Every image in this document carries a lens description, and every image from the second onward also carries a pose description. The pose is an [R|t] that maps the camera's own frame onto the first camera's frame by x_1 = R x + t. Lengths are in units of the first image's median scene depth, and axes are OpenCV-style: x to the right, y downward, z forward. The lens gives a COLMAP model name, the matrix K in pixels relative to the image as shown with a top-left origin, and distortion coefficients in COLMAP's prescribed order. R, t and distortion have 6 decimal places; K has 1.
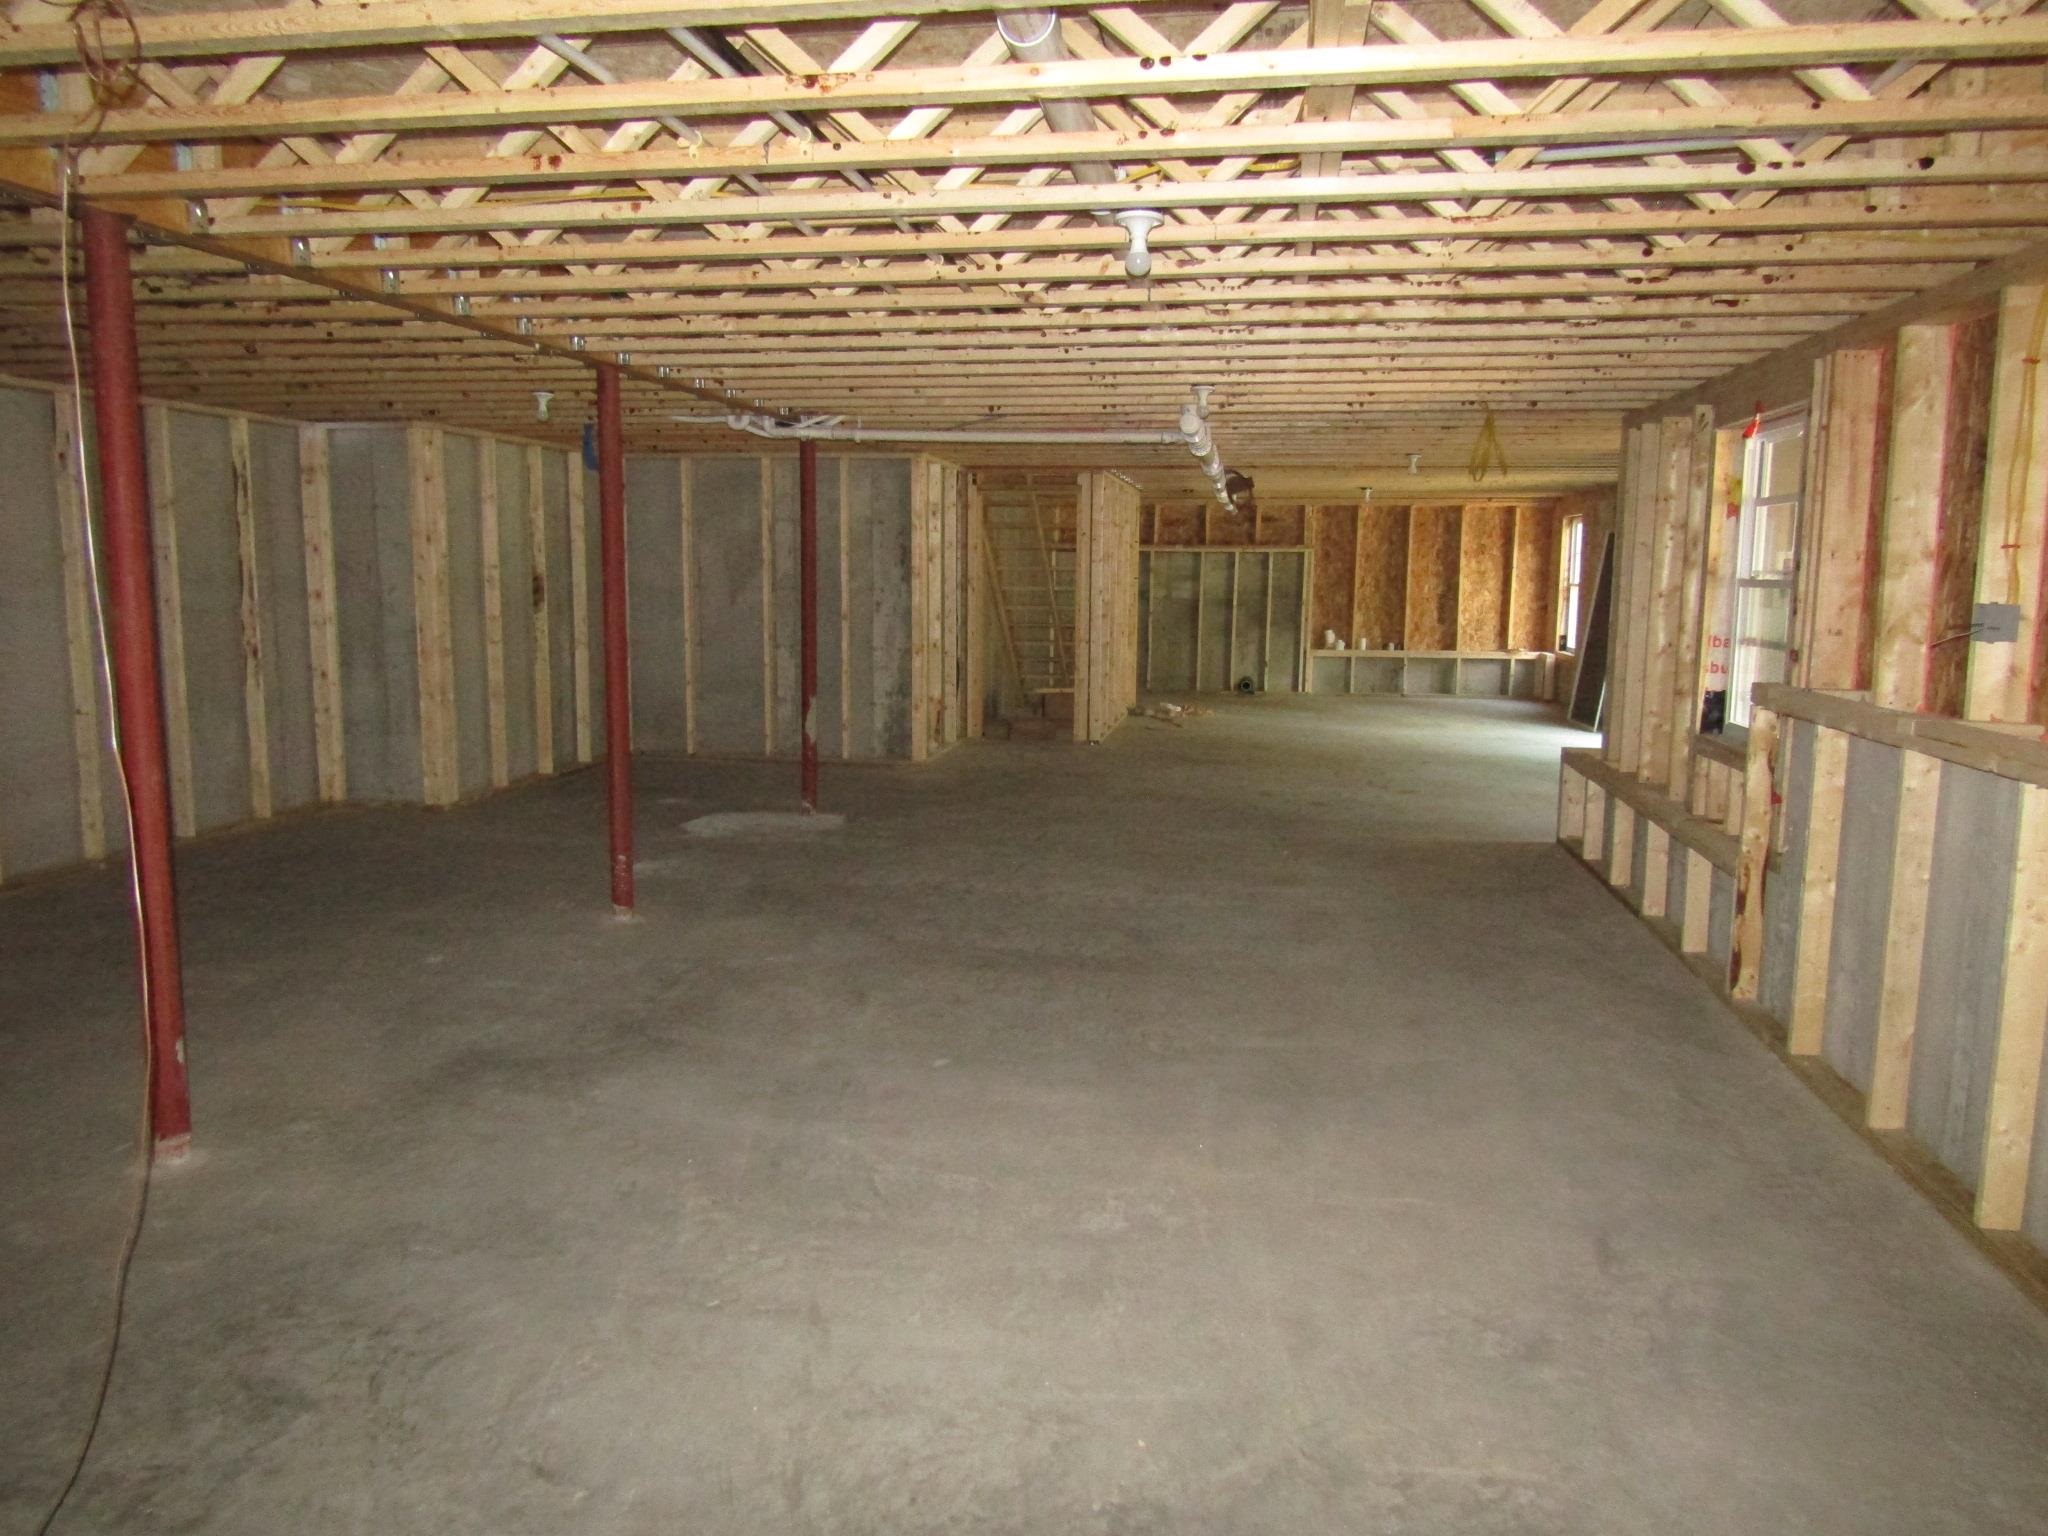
lens RADIAL K [[1468.5, 0, 1023.5], [0, 1468.5, 763.0], [0, 0, 1]] dist [0.001037, -0.007335]
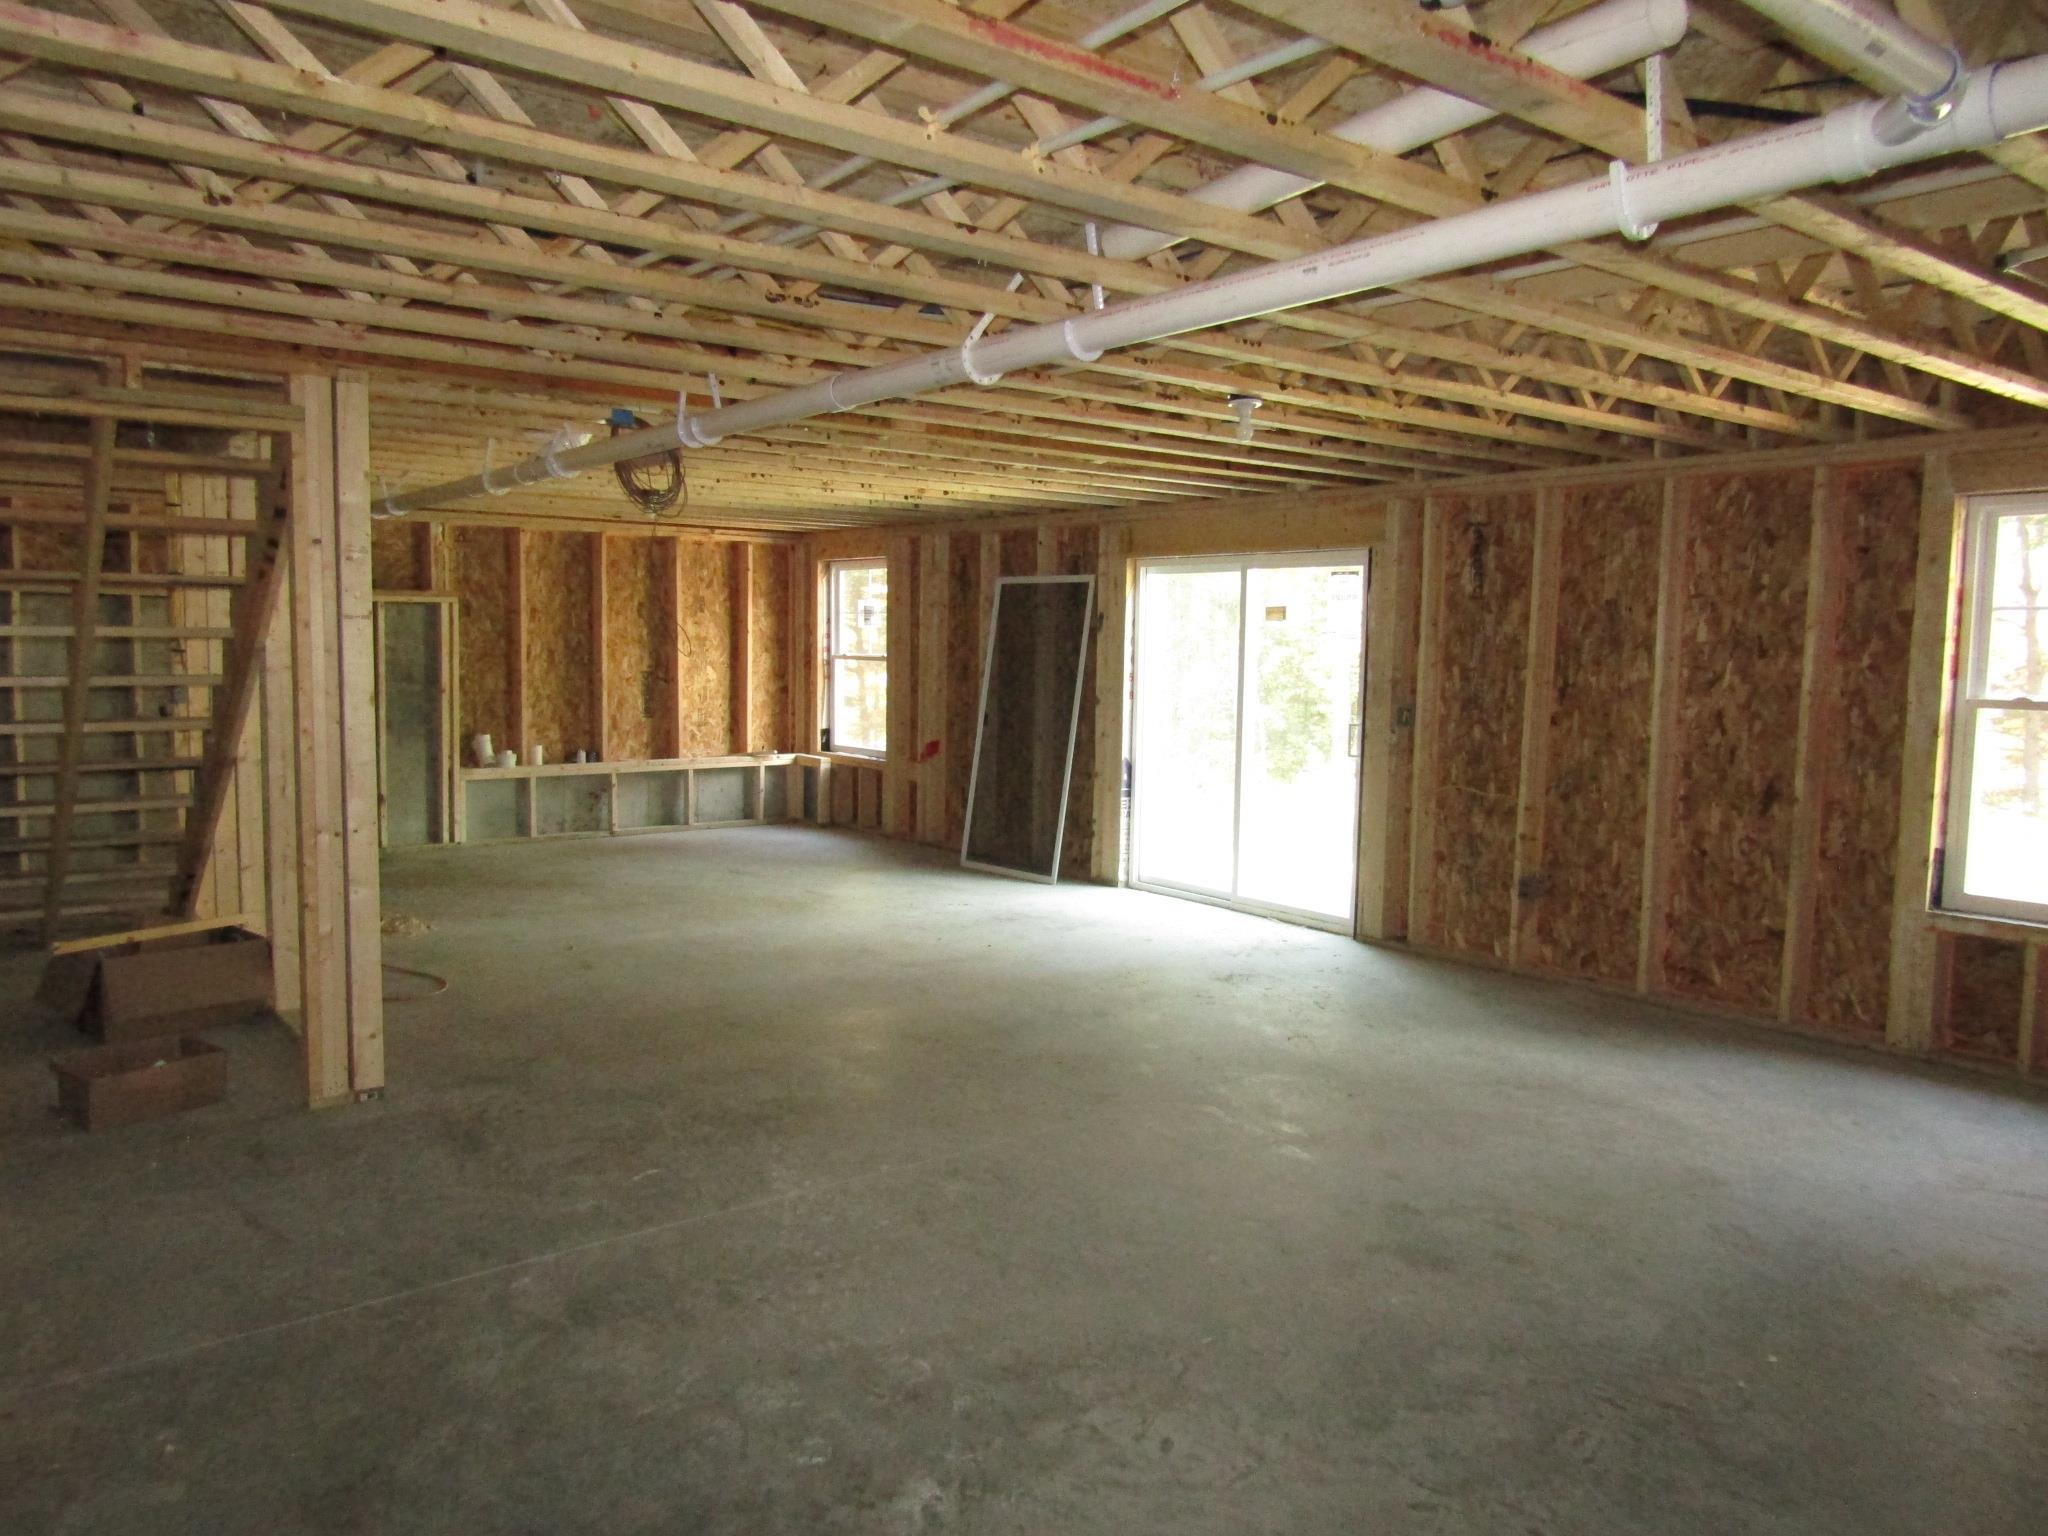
lens RADIAL K [[1468.5, 0, 1019.9], [0, 1468.5, 788.1], [0, 0, 1]] dist [0.001037, -0.007335]
pose [[0.656760, -0.071321, 0.750720, -0.097392], [0.094731, 0.995434, 0.011695, -0.056001], [-0.748126, 0.063436, 0.660518, 0.451707]]
